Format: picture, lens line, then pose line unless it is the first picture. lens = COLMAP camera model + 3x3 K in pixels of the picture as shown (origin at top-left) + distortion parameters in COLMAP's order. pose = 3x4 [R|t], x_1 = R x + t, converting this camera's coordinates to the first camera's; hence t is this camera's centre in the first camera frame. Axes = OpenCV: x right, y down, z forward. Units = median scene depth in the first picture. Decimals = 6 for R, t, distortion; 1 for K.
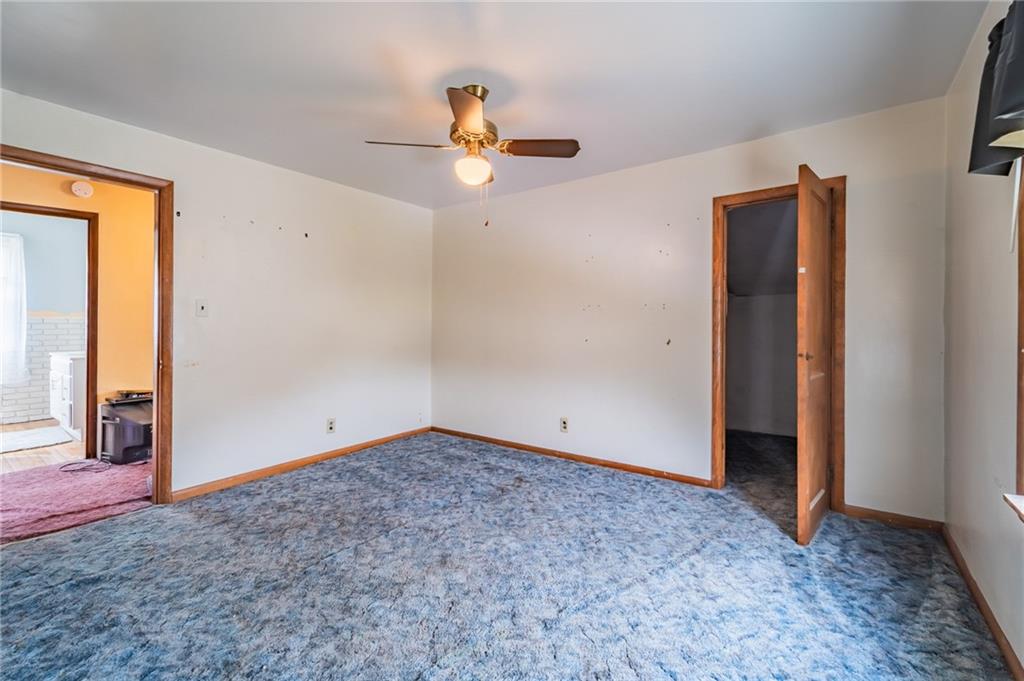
lens RADIAL K [[444.1, 0, 511.3], [0, 444.1, 322.2], [0, 0, 1]] dist [-0.002773, -0.000438]
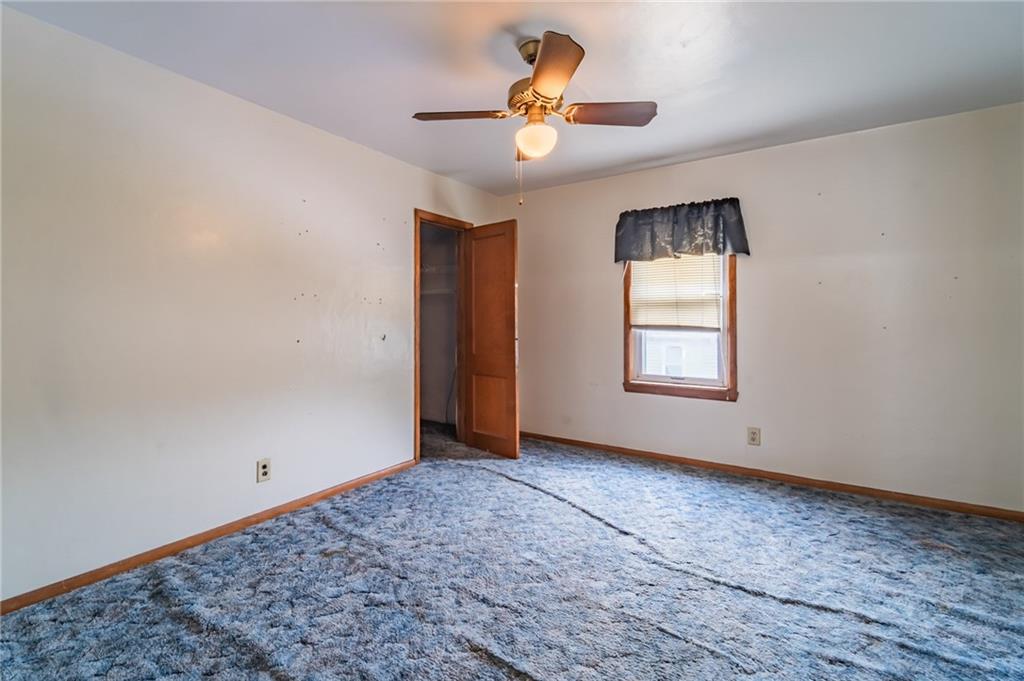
lens RADIAL K [[444.1, 0, 511.3], [0, 444.1, 322.2], [0, 0, 1]] dist [-0.002773, -0.000438]
pose [[-0.045777, 0.002679, 0.998948, -0.739480], [-0.002073, 0.999994, -0.002777, 0.014058], [-0.998950, -0.002198, -0.045772, 0.869218]]
